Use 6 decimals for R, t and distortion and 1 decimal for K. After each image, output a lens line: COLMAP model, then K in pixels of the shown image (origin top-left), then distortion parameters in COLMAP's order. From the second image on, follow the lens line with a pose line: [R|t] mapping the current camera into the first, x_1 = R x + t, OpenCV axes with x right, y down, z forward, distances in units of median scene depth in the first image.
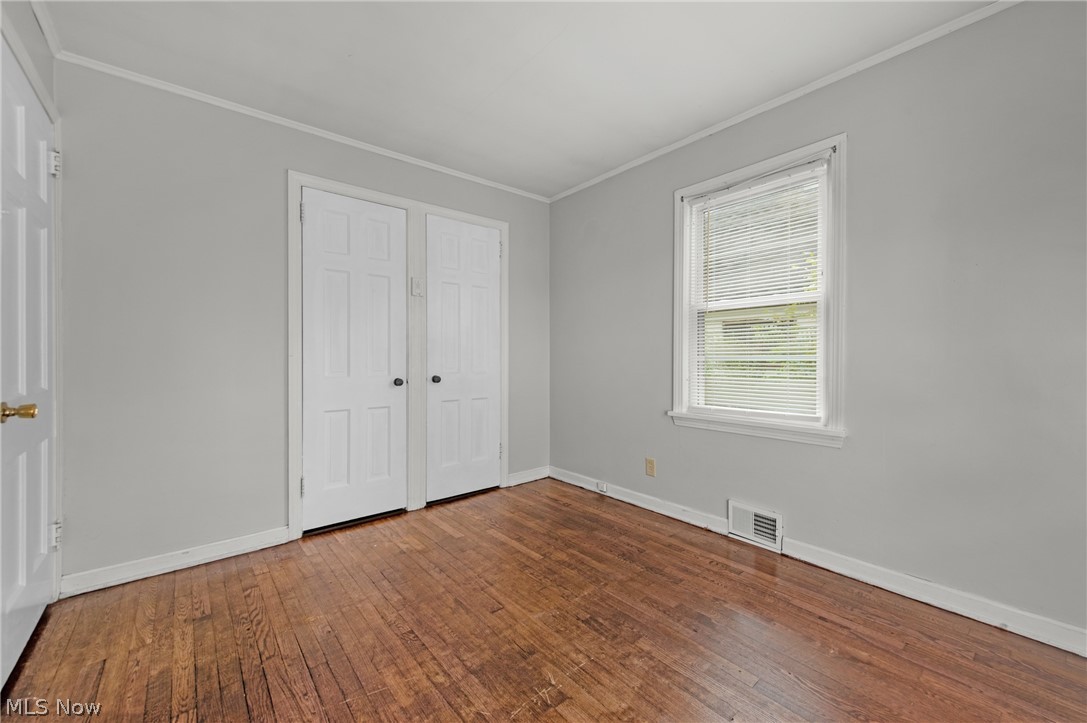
lens RADIAL K [[450.3, 0, 545.8], [0, 450.3, 358.5], [0, 0, 1]] dist [0.018128, -0.000060]
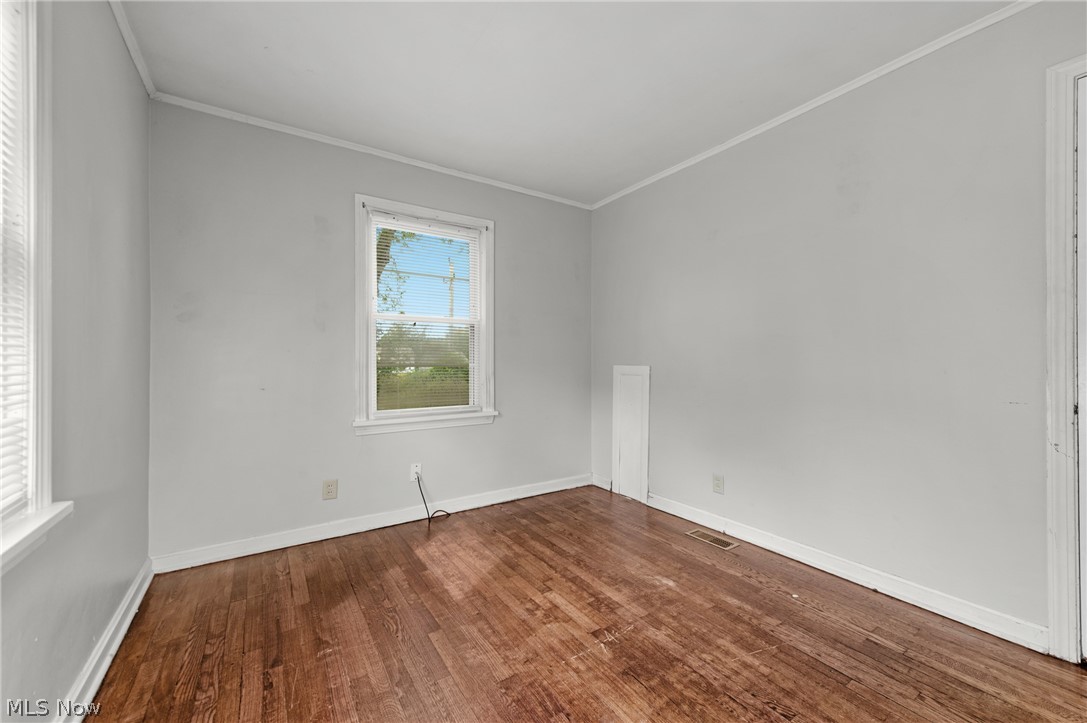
lens RADIAL K [[450.3, 0, 545.8], [0, 450.3, 358.5], [0, 0, 1]] dist [0.018128, -0.000060]
pose [[-0.993931, 0.003280, 0.109957, 0.021731], [0.003085, 0.999993, -0.001937, -0.010416], [-0.109962, -0.001586, -0.993934, 1.567524]]
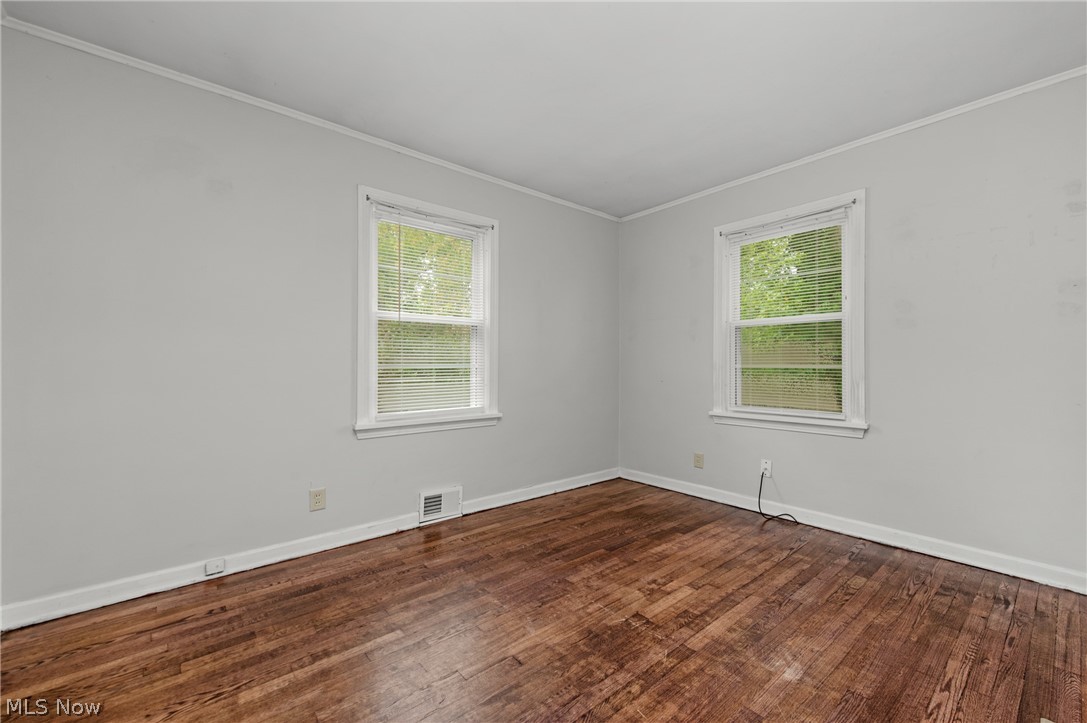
lens RADIAL K [[431.2, 0, 569.0], [0, 431.2, 361.4], [0, 0, 1]] dist [0.014480, -0.000241]
pose [[-0.032982, 0.010275, 0.999403, -0.865601], [0.006538, 0.999928, -0.010065, 0.002001], [-0.999435, 0.006202, -0.033047, 0.859954]]
